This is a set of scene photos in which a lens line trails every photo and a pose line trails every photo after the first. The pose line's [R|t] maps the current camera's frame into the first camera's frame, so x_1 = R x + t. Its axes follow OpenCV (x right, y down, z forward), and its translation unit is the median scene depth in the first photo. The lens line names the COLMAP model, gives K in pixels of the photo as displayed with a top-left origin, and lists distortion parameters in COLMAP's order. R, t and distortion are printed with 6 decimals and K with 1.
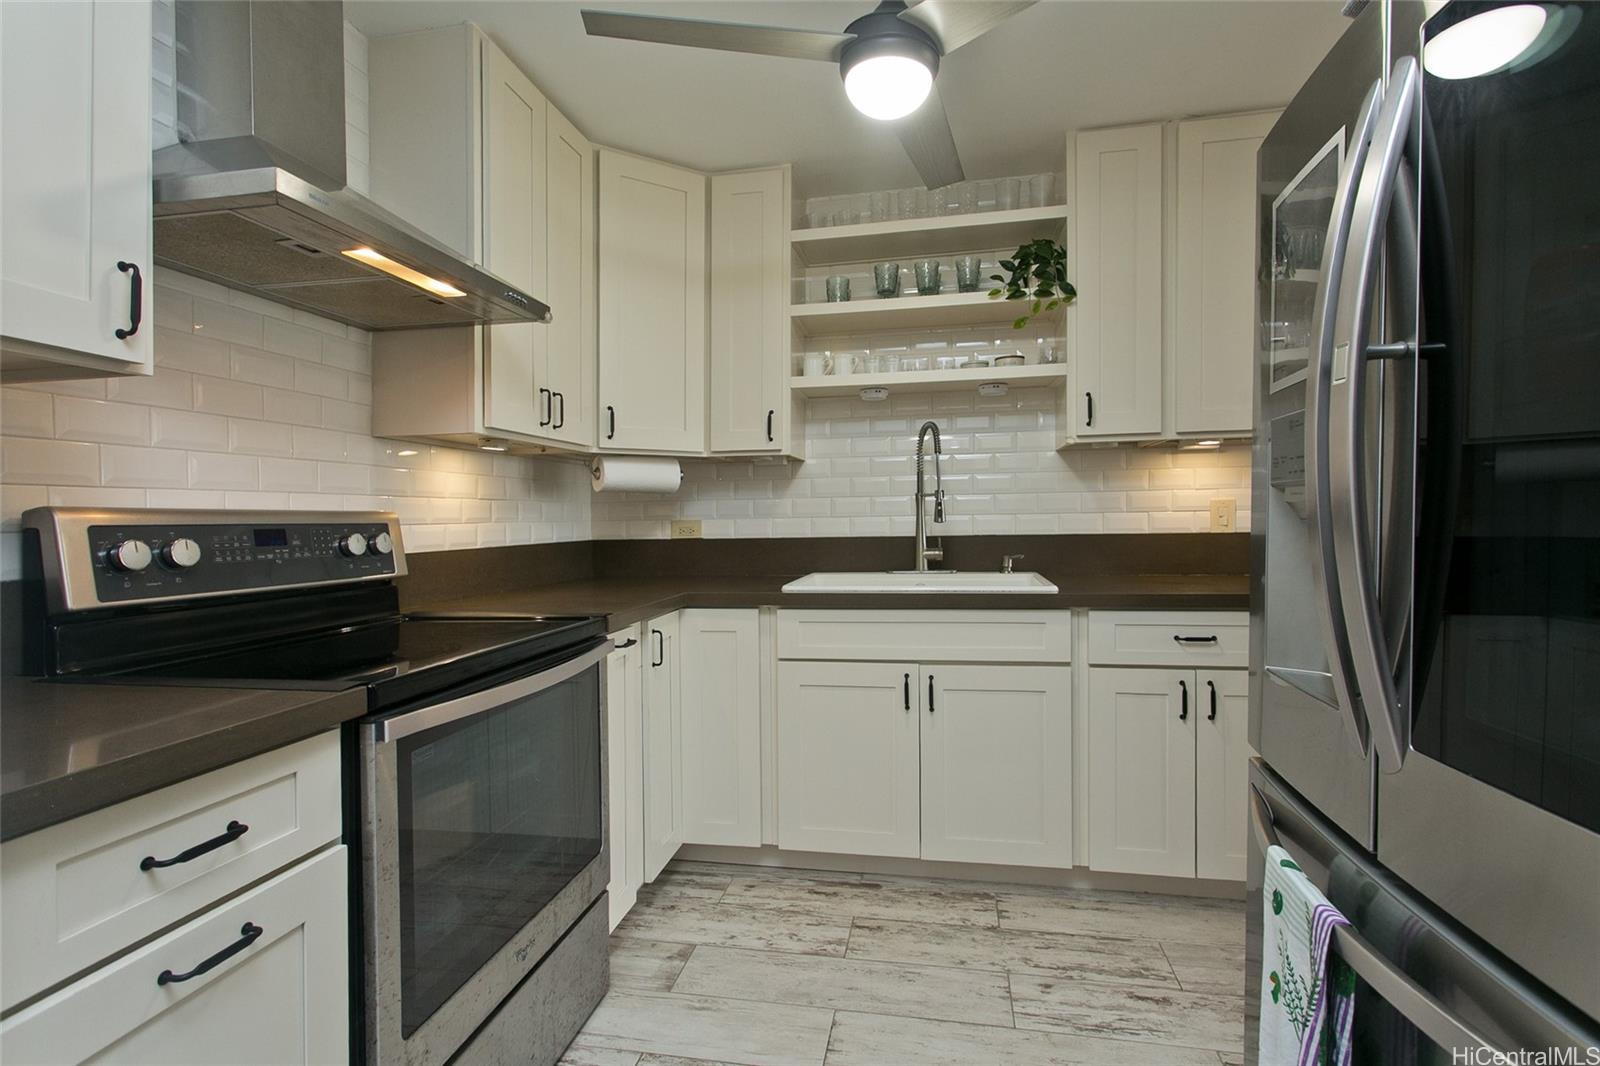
lens RADIAL K [[754.1, 0, 790.4], [0, 754.1, 528.3], [0, 0, 1]] dist [0.000151, 0.004106]
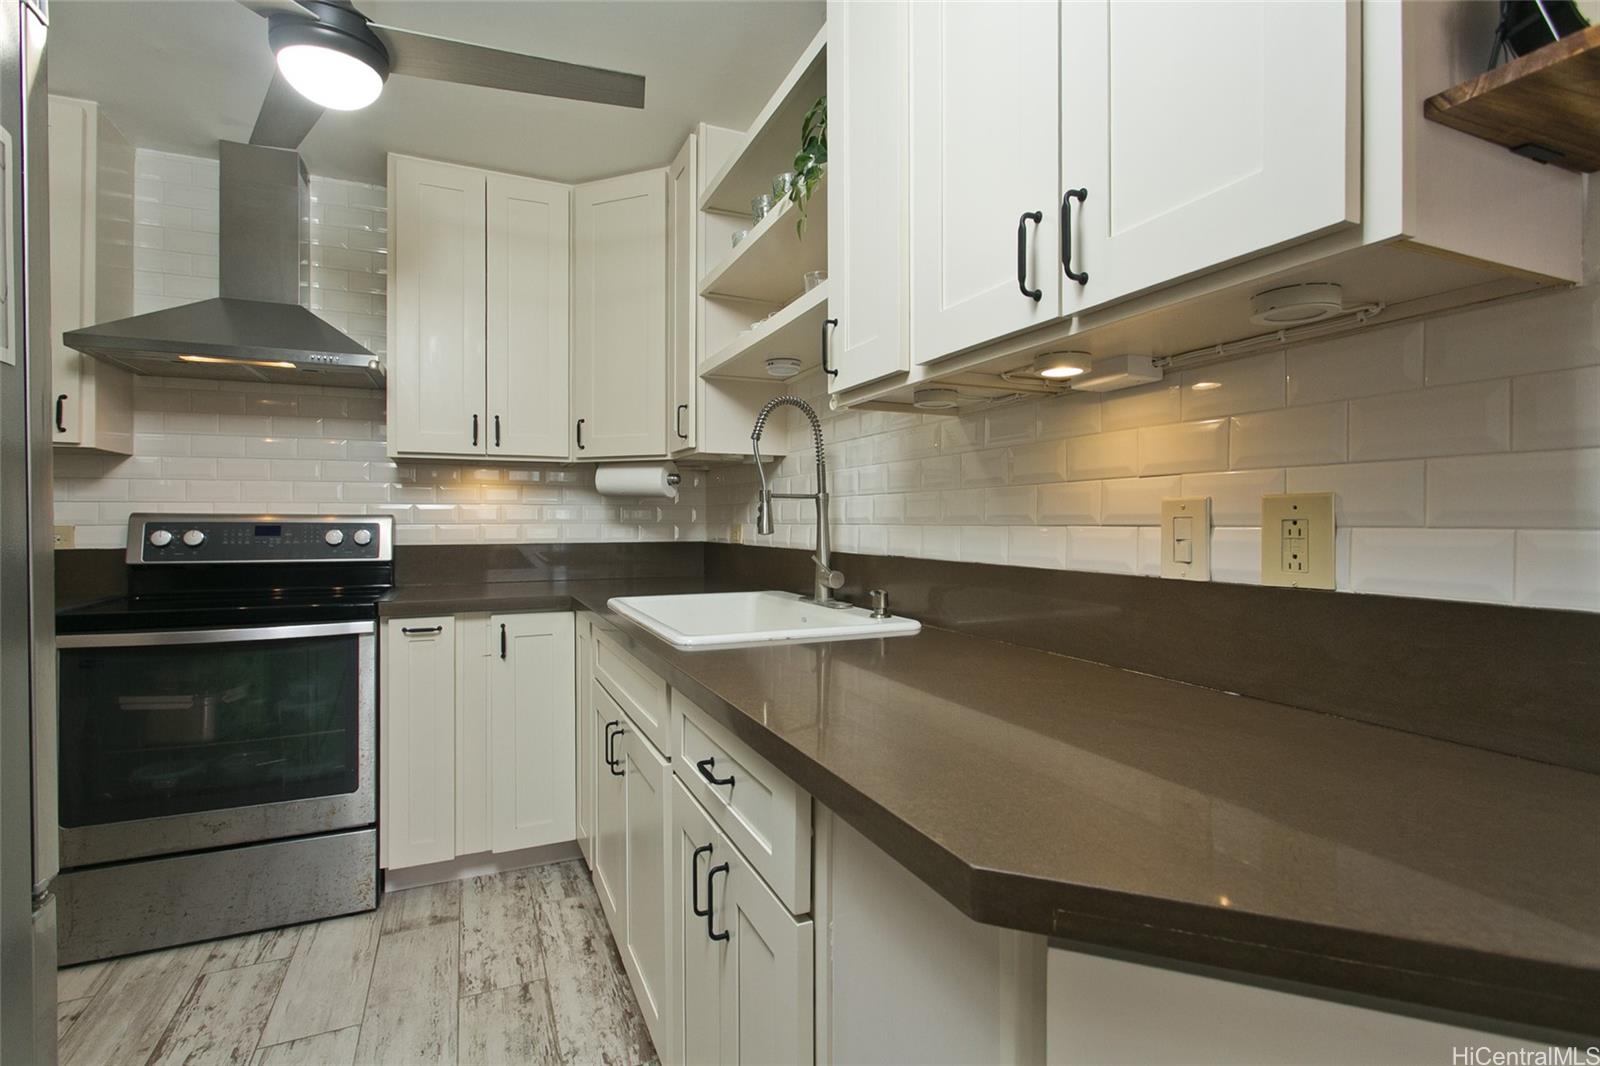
lens RADIAL K [[754.1, 0, 790.9], [0, 754.1, 533.7], [0, 0, 1]] dist [0.000151, 0.004106]
pose [[0.572128, 0.029613, -0.819630, 0.999360], [-0.021467, 0.999546, 0.021129, -0.030869], [0.819884, 0.005506, 0.572504, 0.759316]]
